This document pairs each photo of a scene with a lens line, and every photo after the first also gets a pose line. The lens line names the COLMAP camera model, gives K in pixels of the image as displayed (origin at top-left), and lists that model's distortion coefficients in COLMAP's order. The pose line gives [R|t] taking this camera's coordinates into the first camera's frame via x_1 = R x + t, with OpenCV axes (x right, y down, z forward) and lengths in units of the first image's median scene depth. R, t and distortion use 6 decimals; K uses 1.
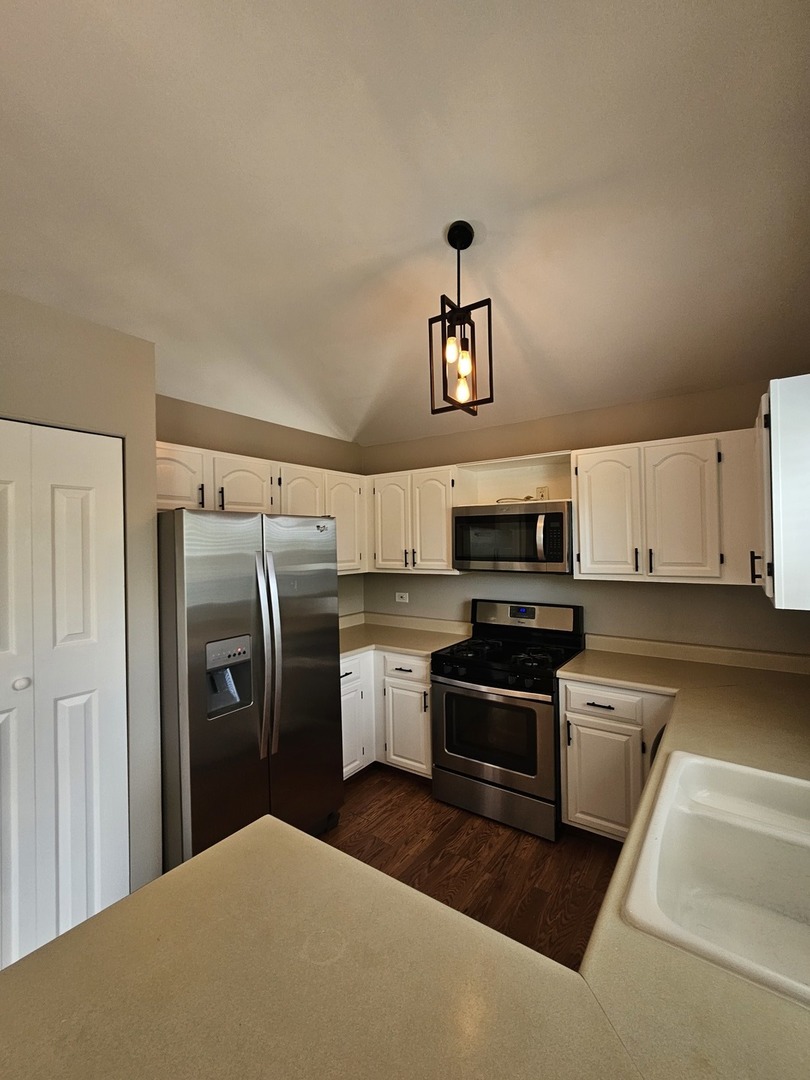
lens RADIAL K [[455.2, 0, 405.0], [0, 455.2, 540.0], [0, 0, 1]] dist [-0.002993, 0.000113]
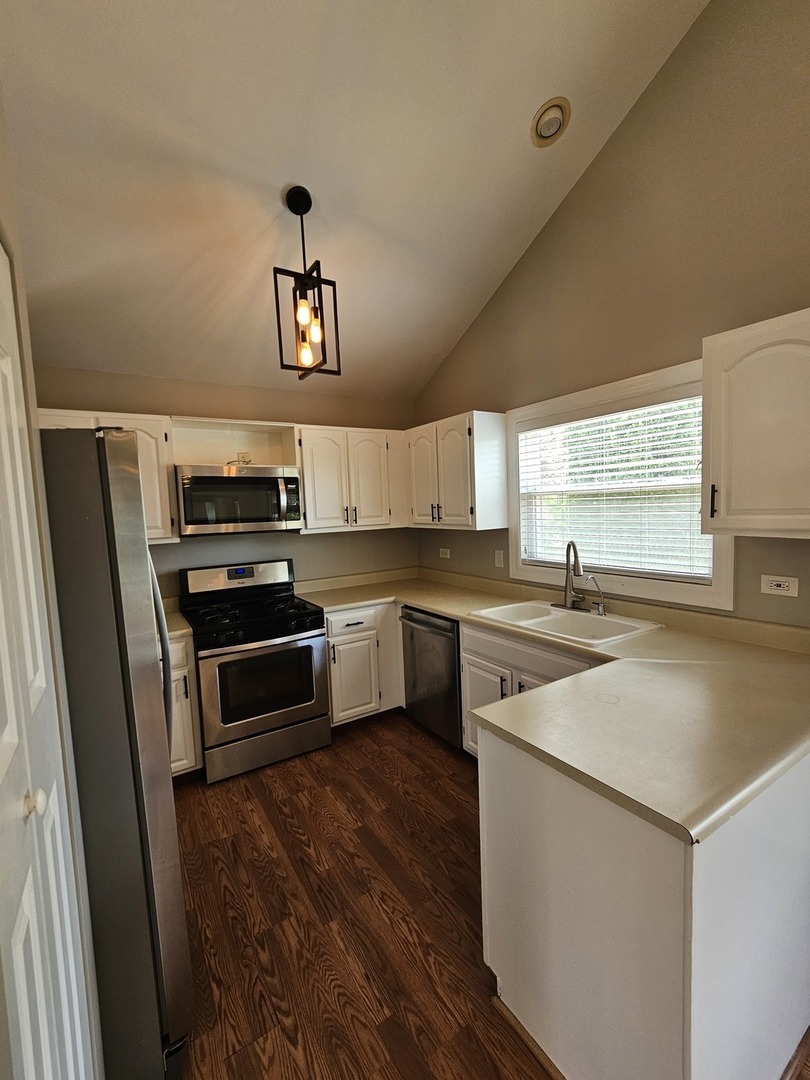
lens RADIAL K [[446.7, 0, 405.2], [0, 446.7, 537.2], [0, 0, 1]] dist [-0.006759, 0.000845]
pose [[0.398214, -0.067897, 0.914776, -0.649425], [0.028449, 0.997691, 0.061666, 0.032539], [-0.916851, 0.001469, 0.399226, 0.321131]]
